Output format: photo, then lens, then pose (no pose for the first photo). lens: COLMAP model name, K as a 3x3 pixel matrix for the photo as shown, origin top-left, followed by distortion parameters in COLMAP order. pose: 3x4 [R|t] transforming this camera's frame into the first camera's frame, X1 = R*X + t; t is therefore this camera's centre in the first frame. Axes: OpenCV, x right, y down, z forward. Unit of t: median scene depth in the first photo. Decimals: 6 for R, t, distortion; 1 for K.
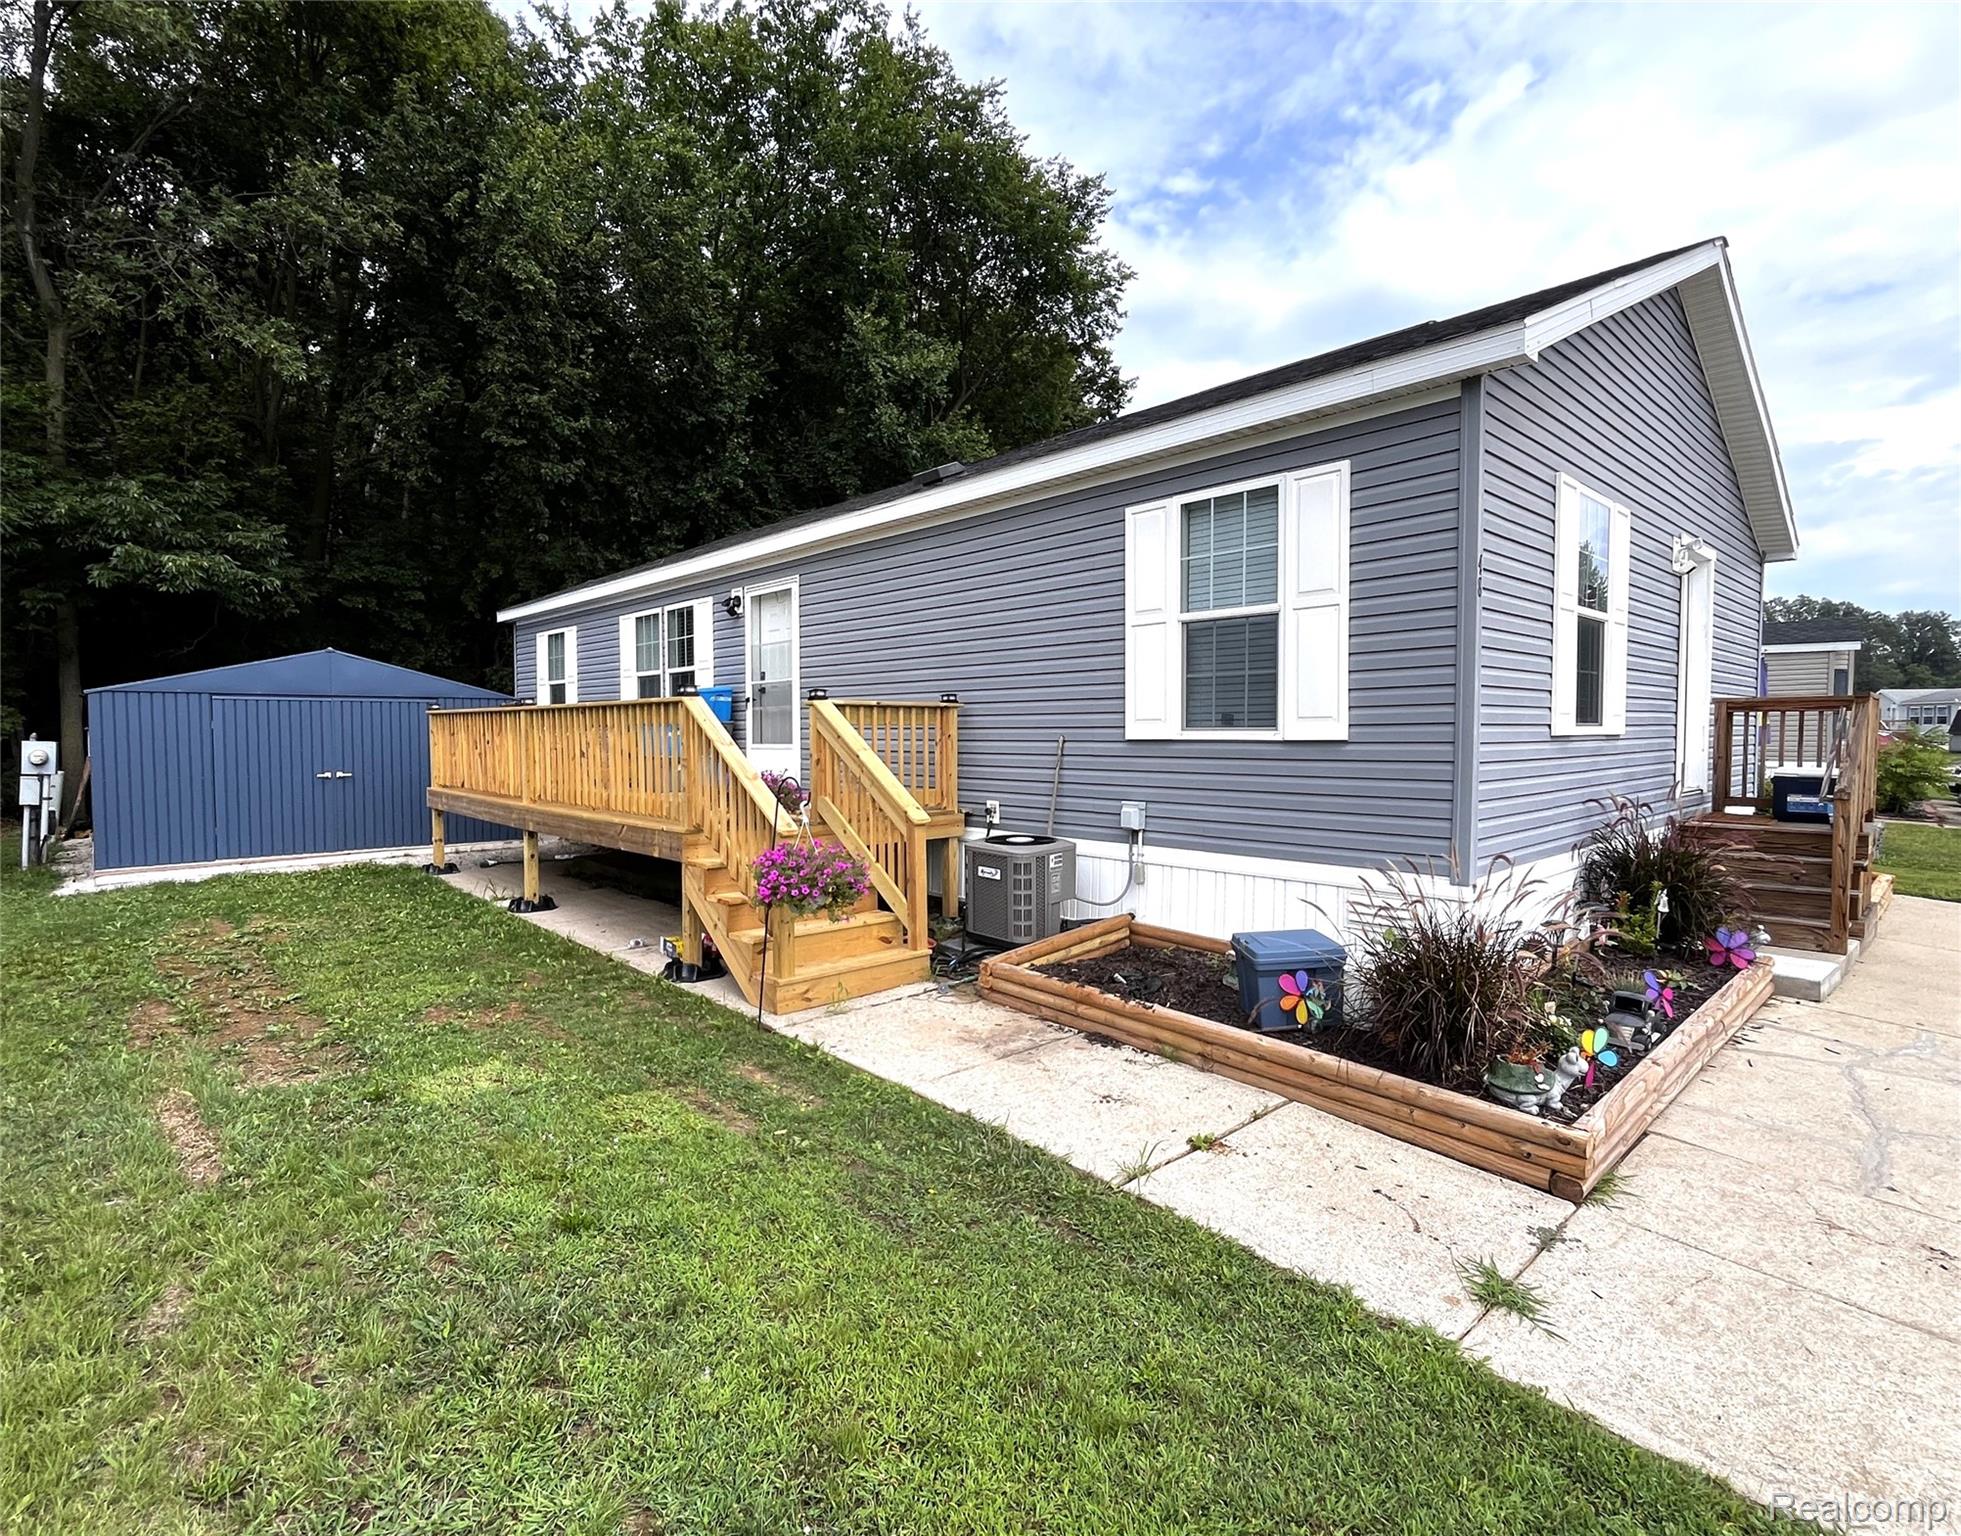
lens RADIAL K [[952.6, 0, 977.5], [0, 952.6, 752.9], [0, 0, 1]] dist [0.004661, 0.000860]
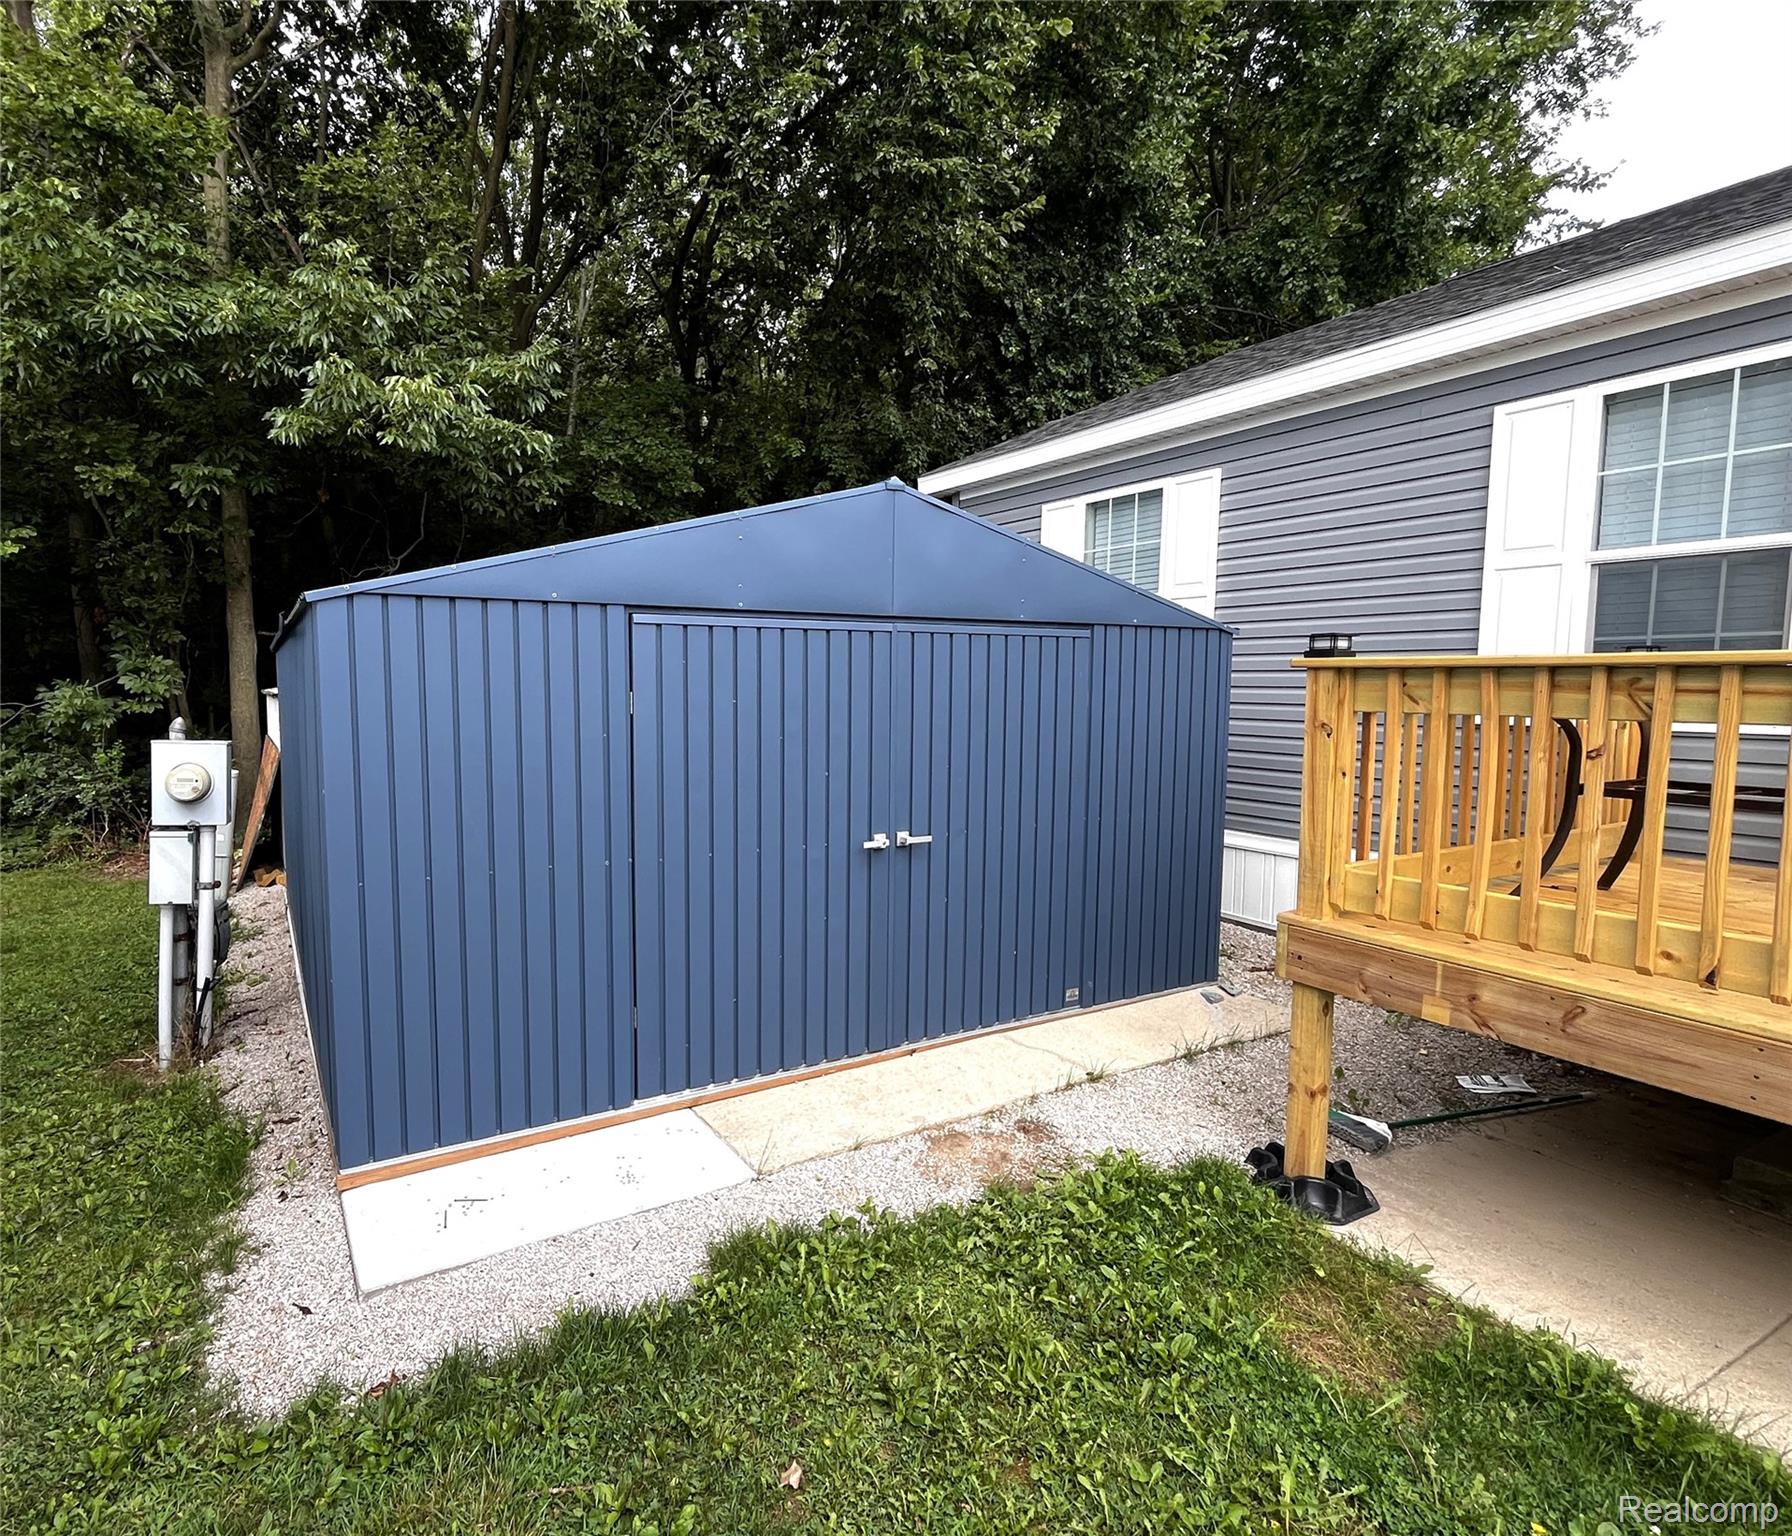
lens RADIAL K [[1007.3, 0, 898.3], [0, 1007.3, 781.5], [0, 0, 1]] dist [-0.006794, 0.000295]
pose [[0.984683, 0.031856, -0.171420, -0.448768], [-0.022574, 0.998185, 0.055828, -0.015308], [0.172887, -0.051103, 0.983615, 0.463867]]
